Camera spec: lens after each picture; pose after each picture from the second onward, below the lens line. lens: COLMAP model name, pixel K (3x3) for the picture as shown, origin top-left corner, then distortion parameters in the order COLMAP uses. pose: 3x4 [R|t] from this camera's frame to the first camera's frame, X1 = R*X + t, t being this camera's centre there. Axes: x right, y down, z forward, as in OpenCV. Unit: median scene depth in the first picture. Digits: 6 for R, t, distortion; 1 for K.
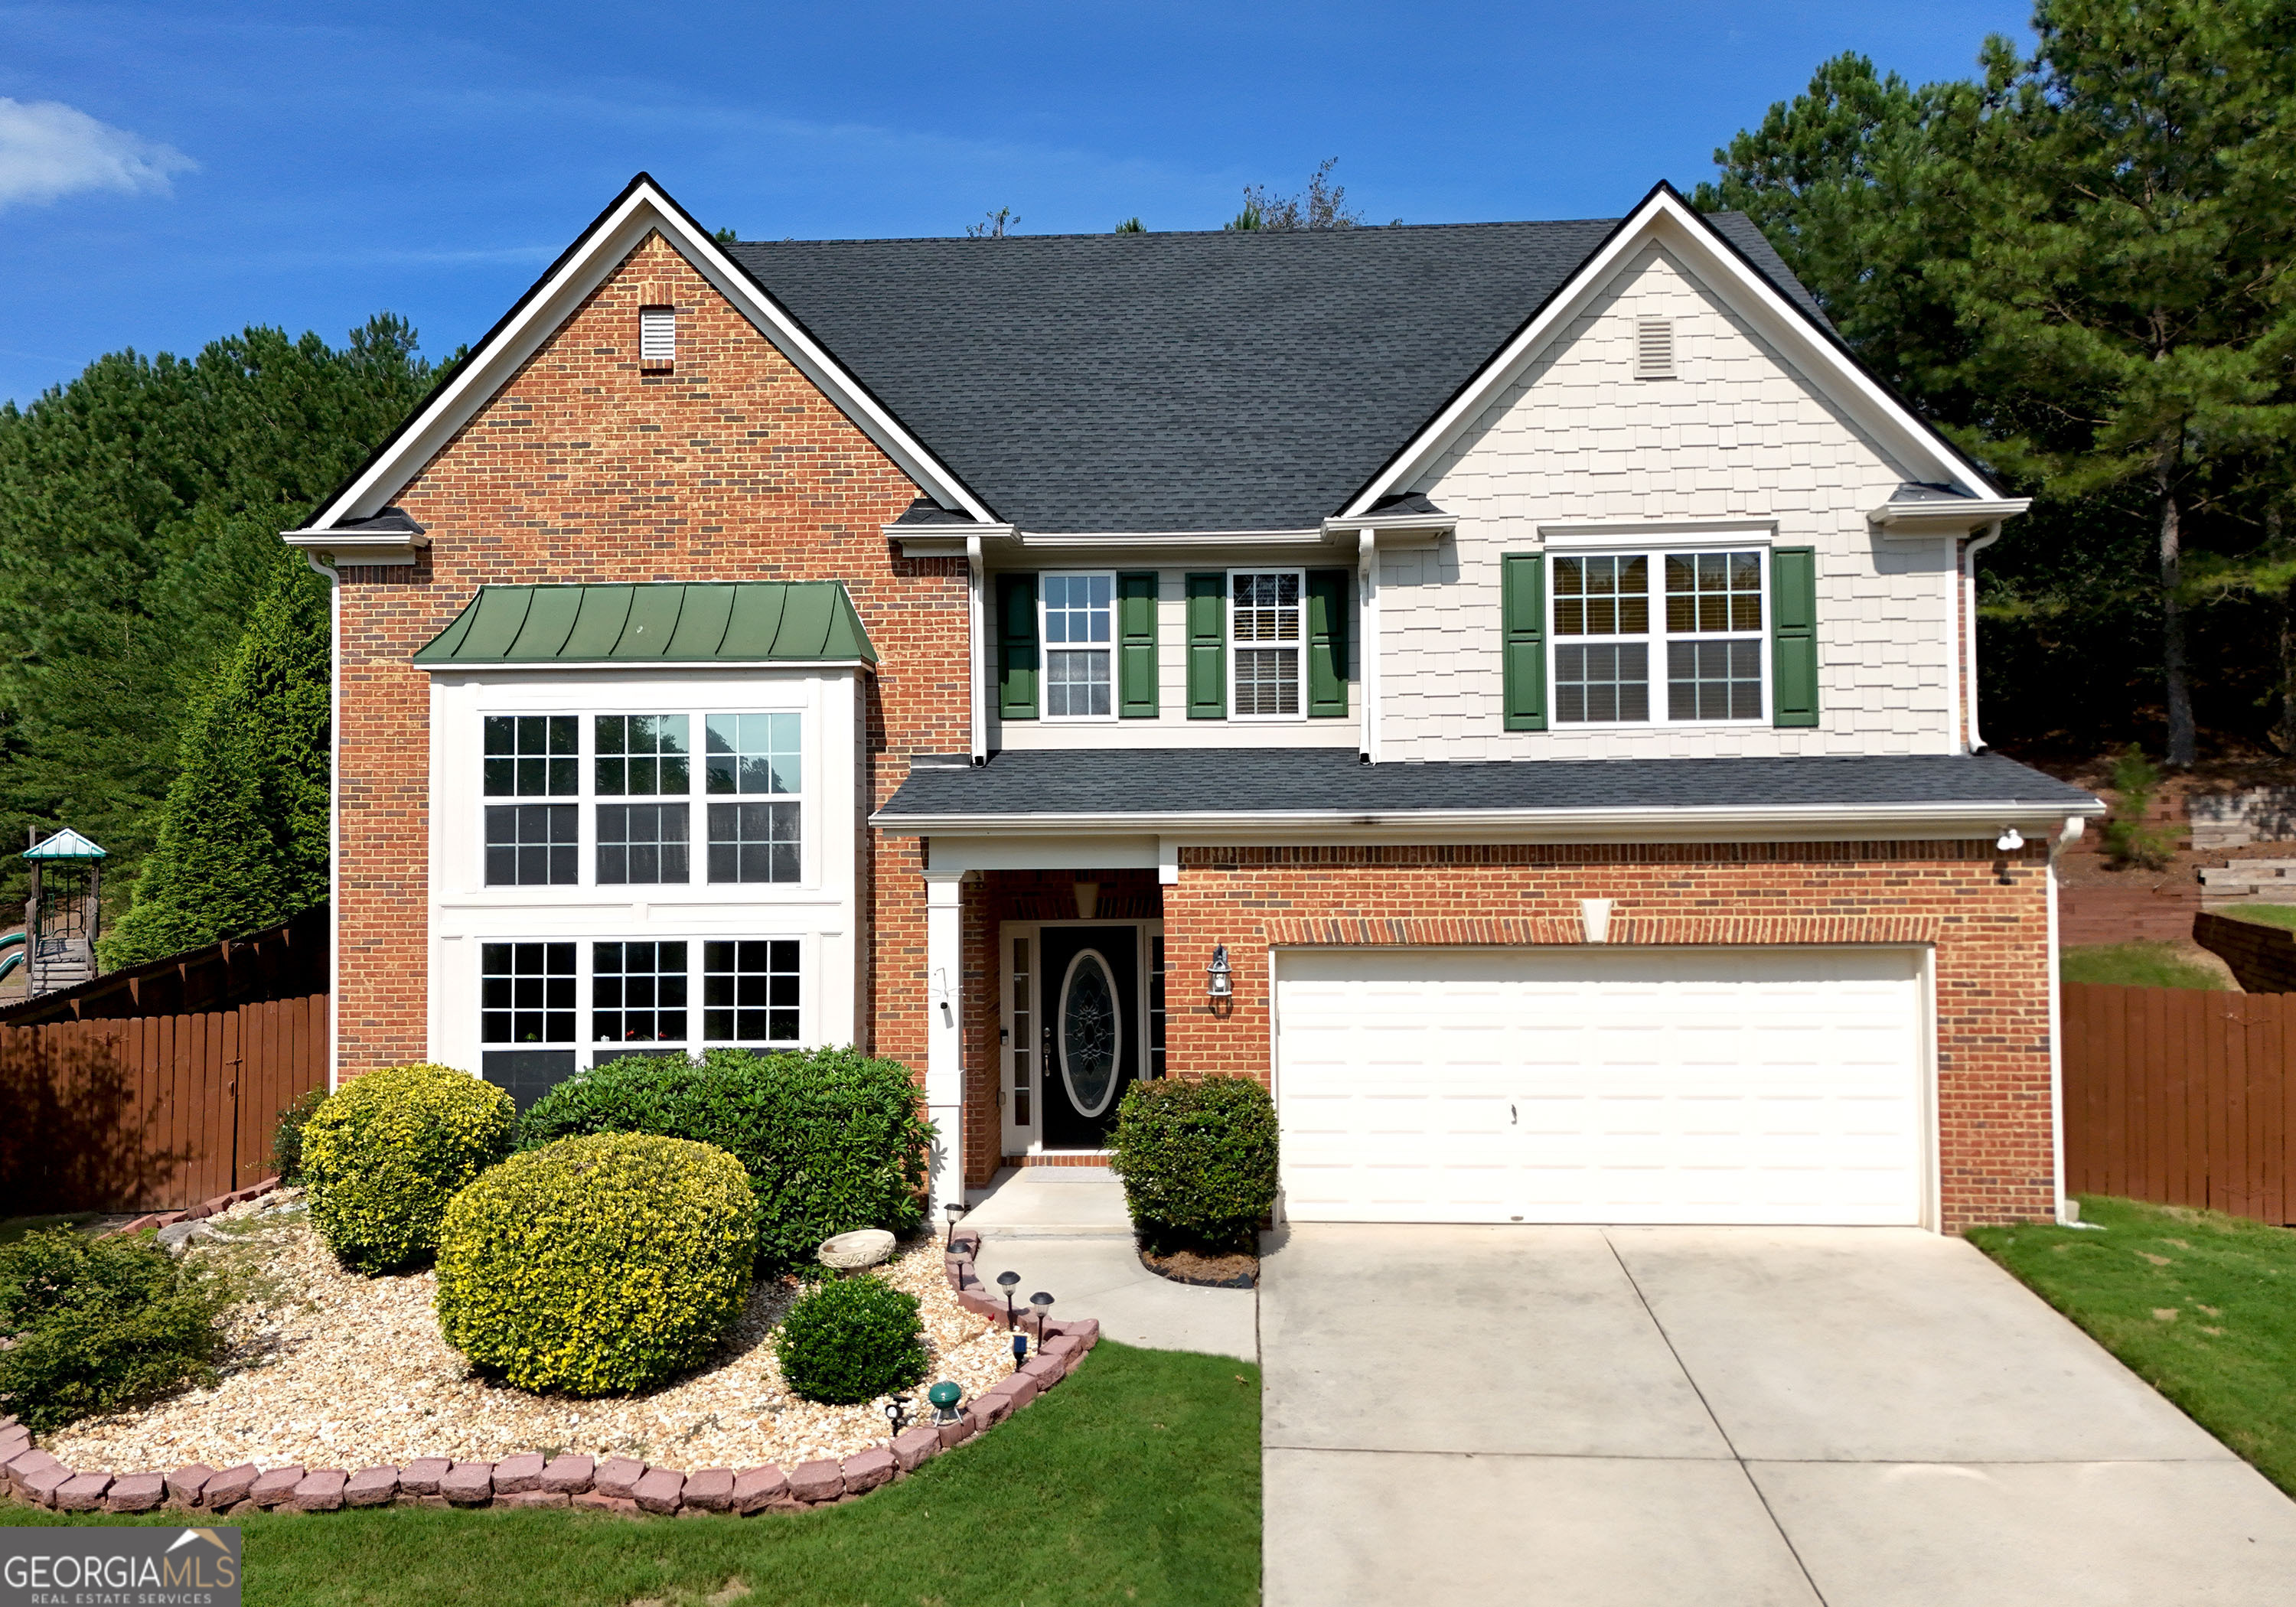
lens RADIAL K [[1710.9, 0, 1161.5], [0, 1710.9, 793.7], [0, 0, 1]] dist [0.081345, -0.097979]
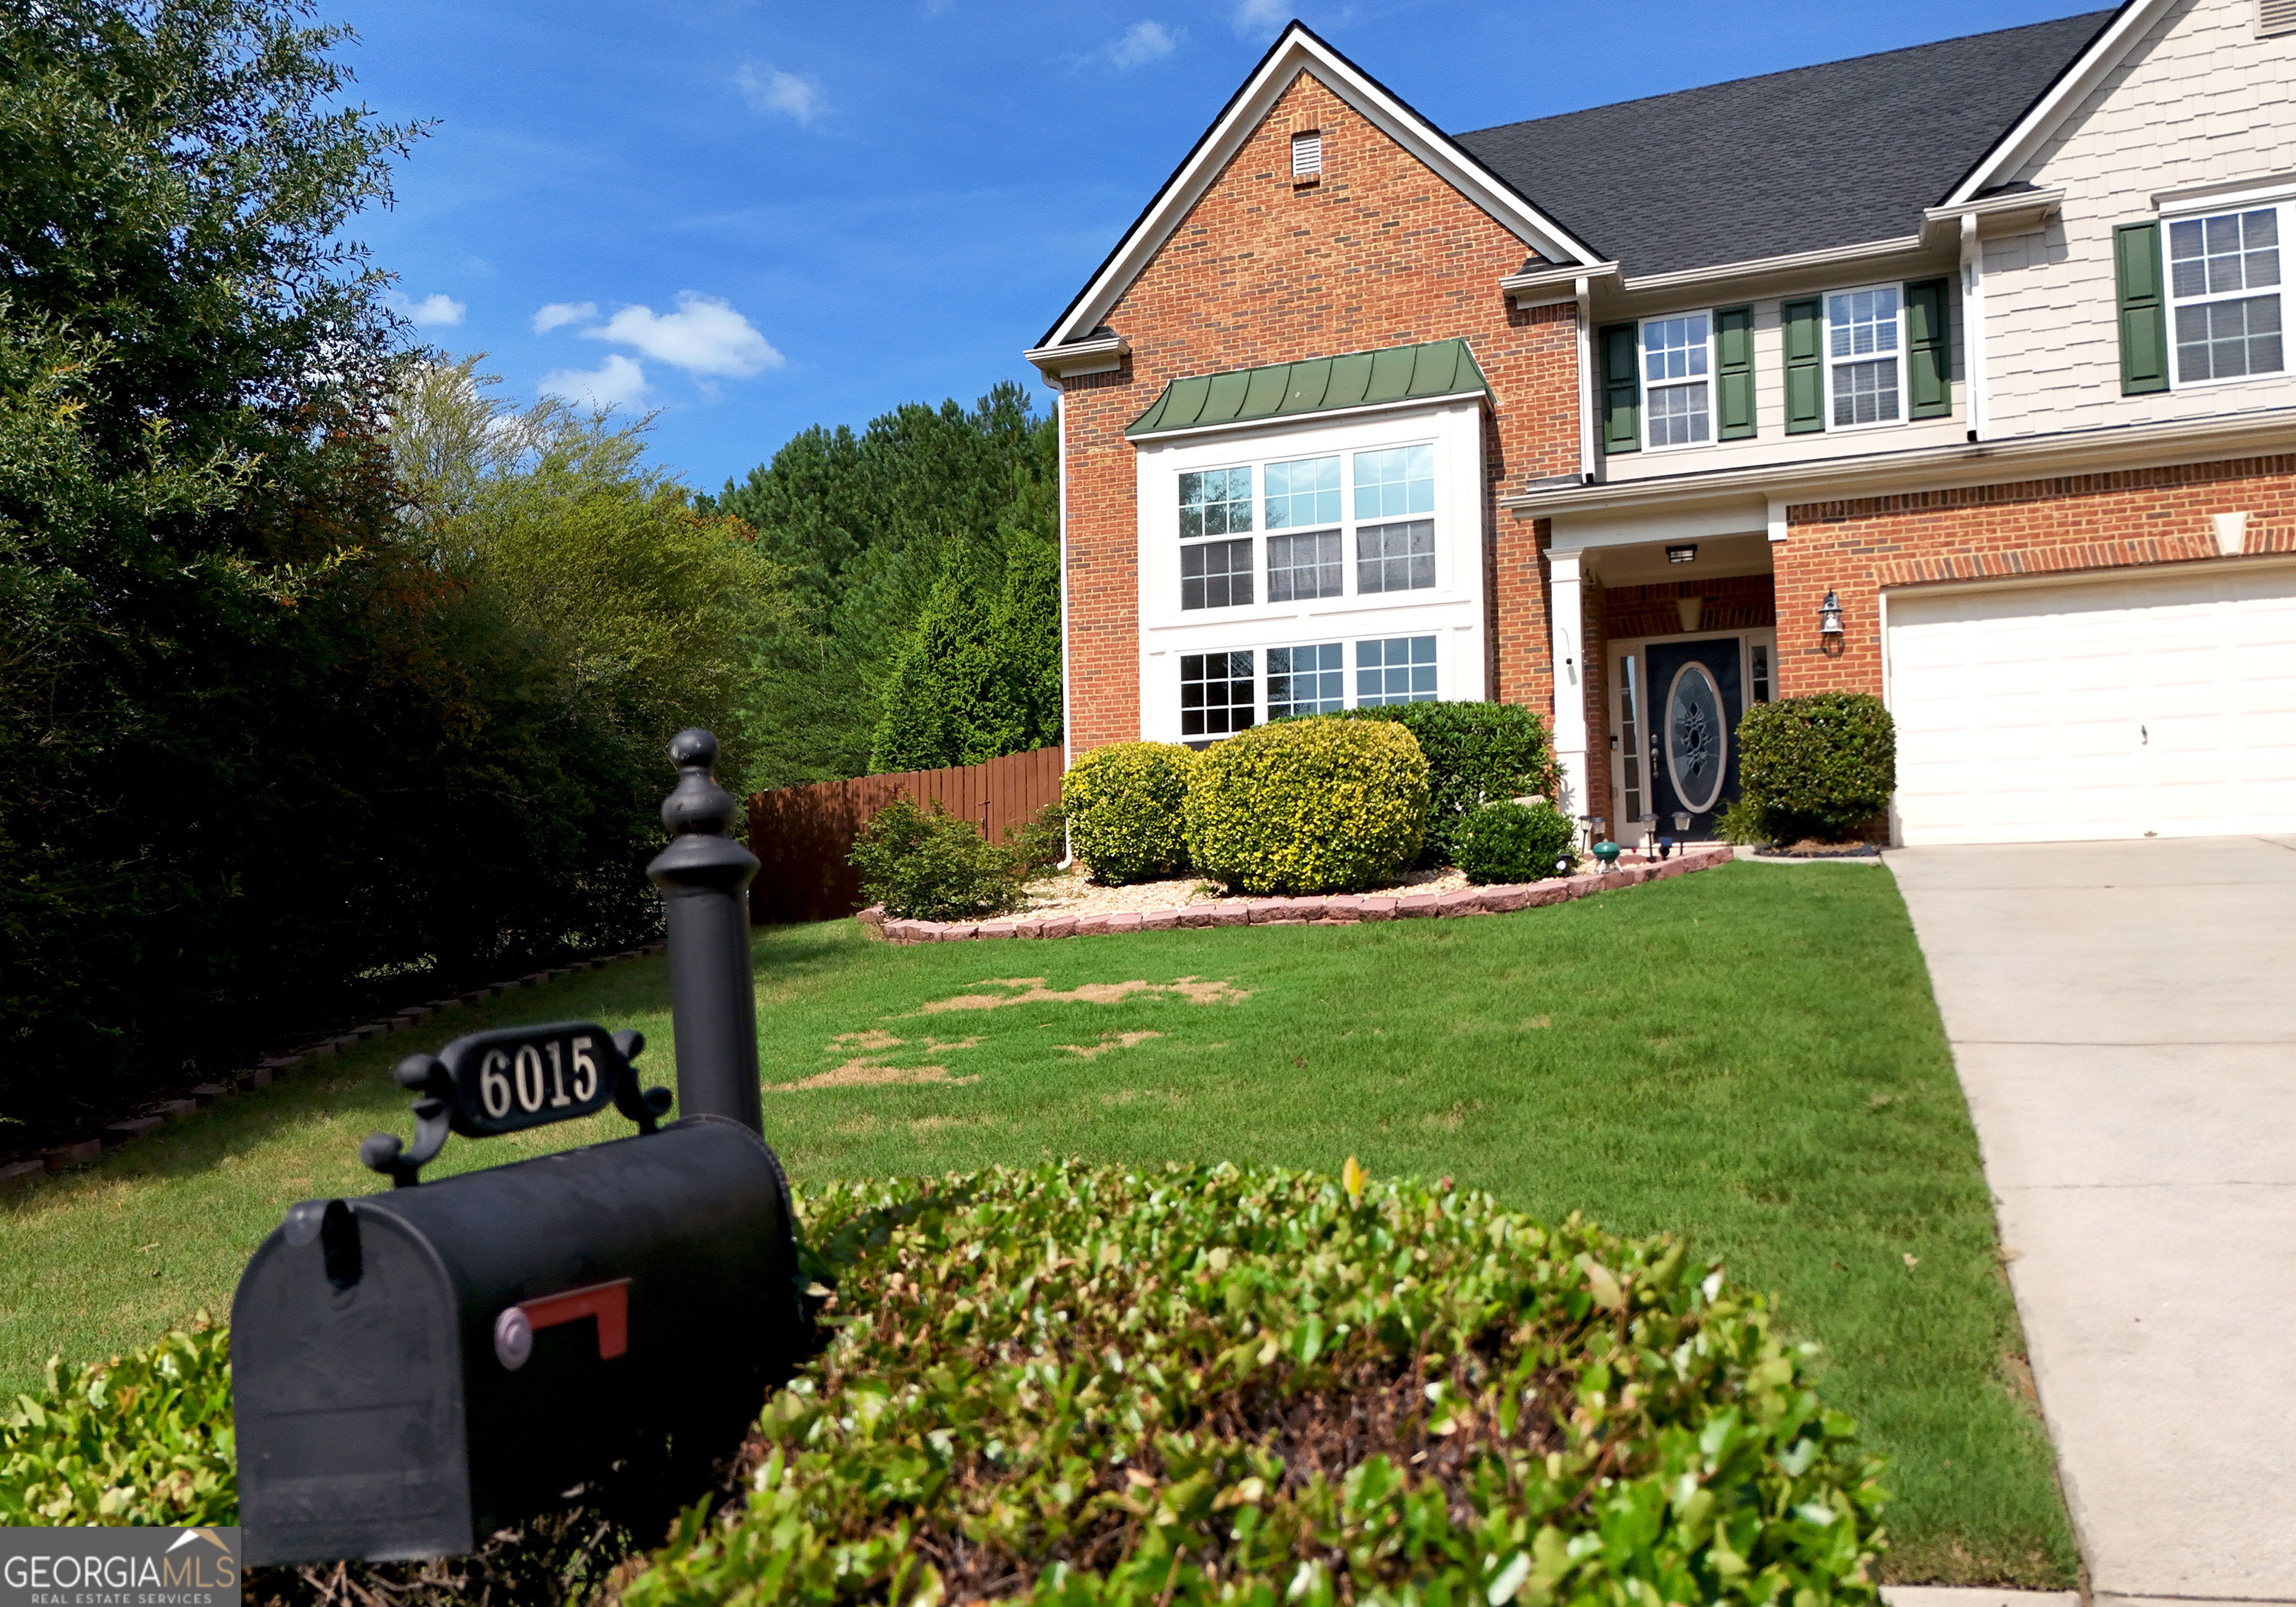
lens RADIAL K [[1675.5, 0, 1163.0], [0, 1675.5, 825.9], [0, 0, 1]] dist [0.105933, -0.117973]
pose [[0.951793, -0.026784, -0.305570, -0.039415], [0.017356, 0.999287, -0.033530, 0.243150], [0.306250, 0.026610, 0.951579, -0.142773]]
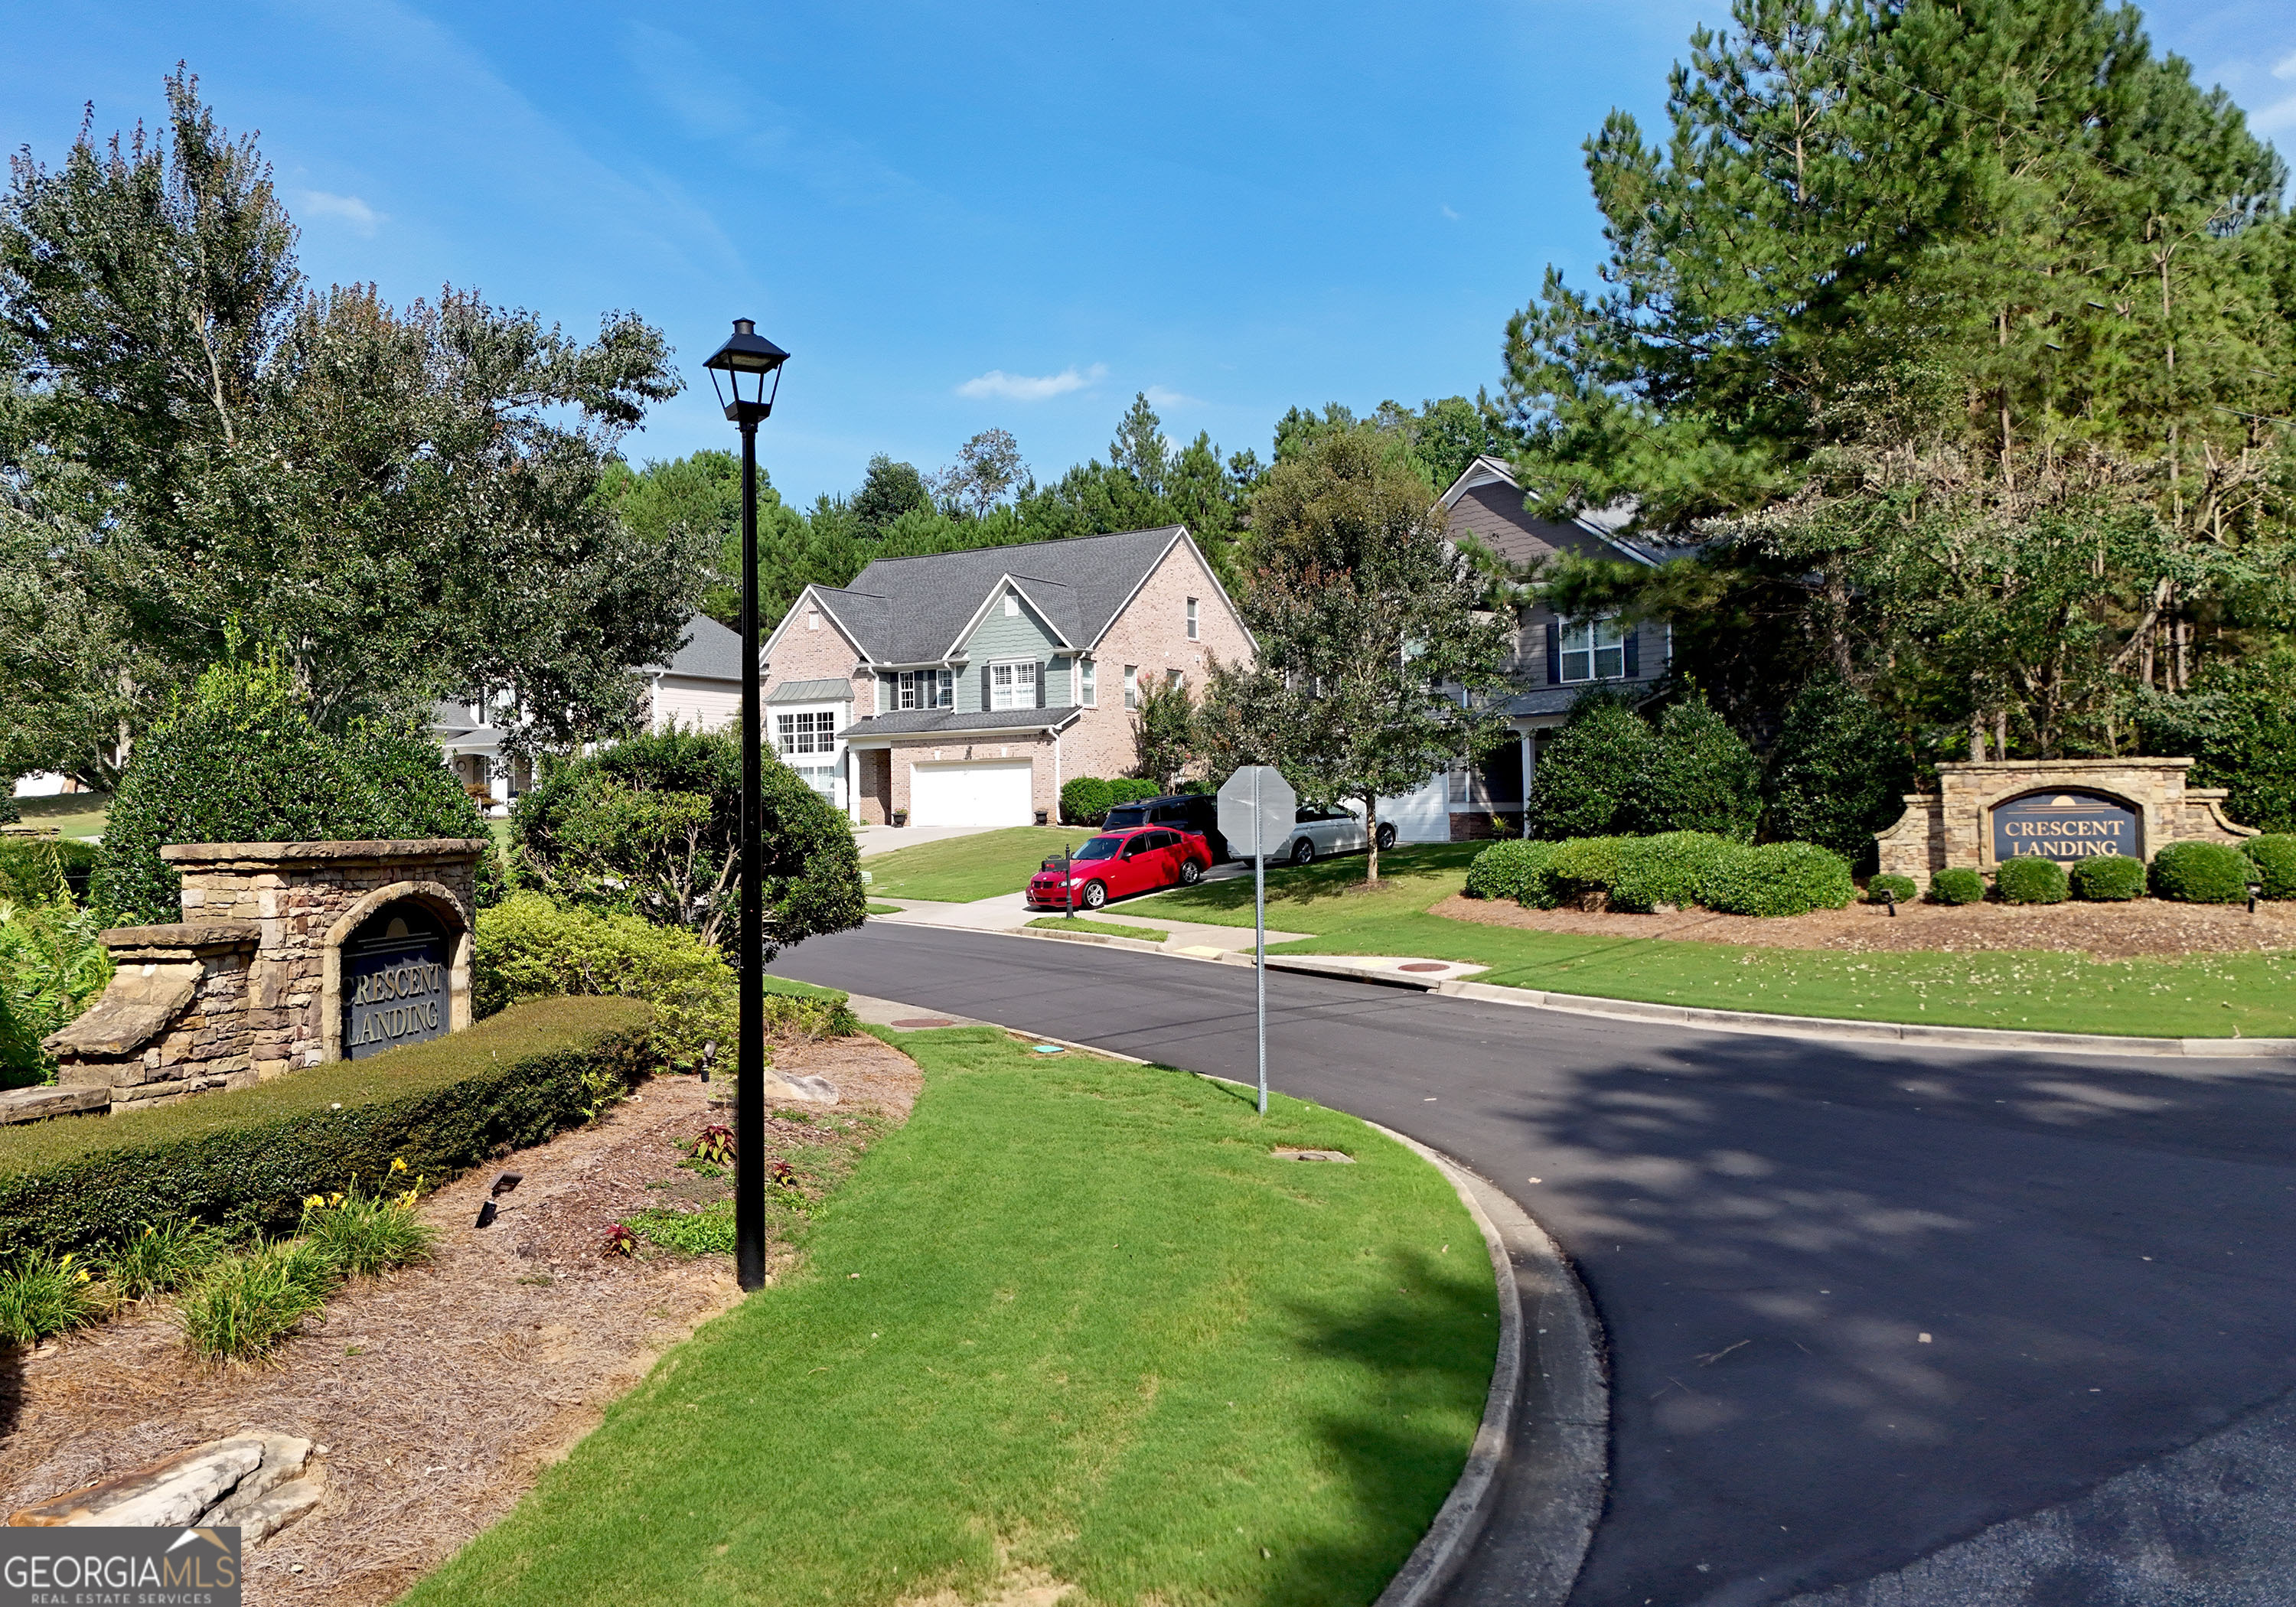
lens RADIAL K [[1717.6, 0, 1165.7], [0, 1717.6, 811.4], [0, 0, 1]] dist [0.096708, -0.143281]
pose [[0.874191, -0.000328, -0.485582, 2.462466], [0.007007, 0.999904, 0.011939, 0.147171], [0.485532, -0.013839, 0.874110, -2.212976]]
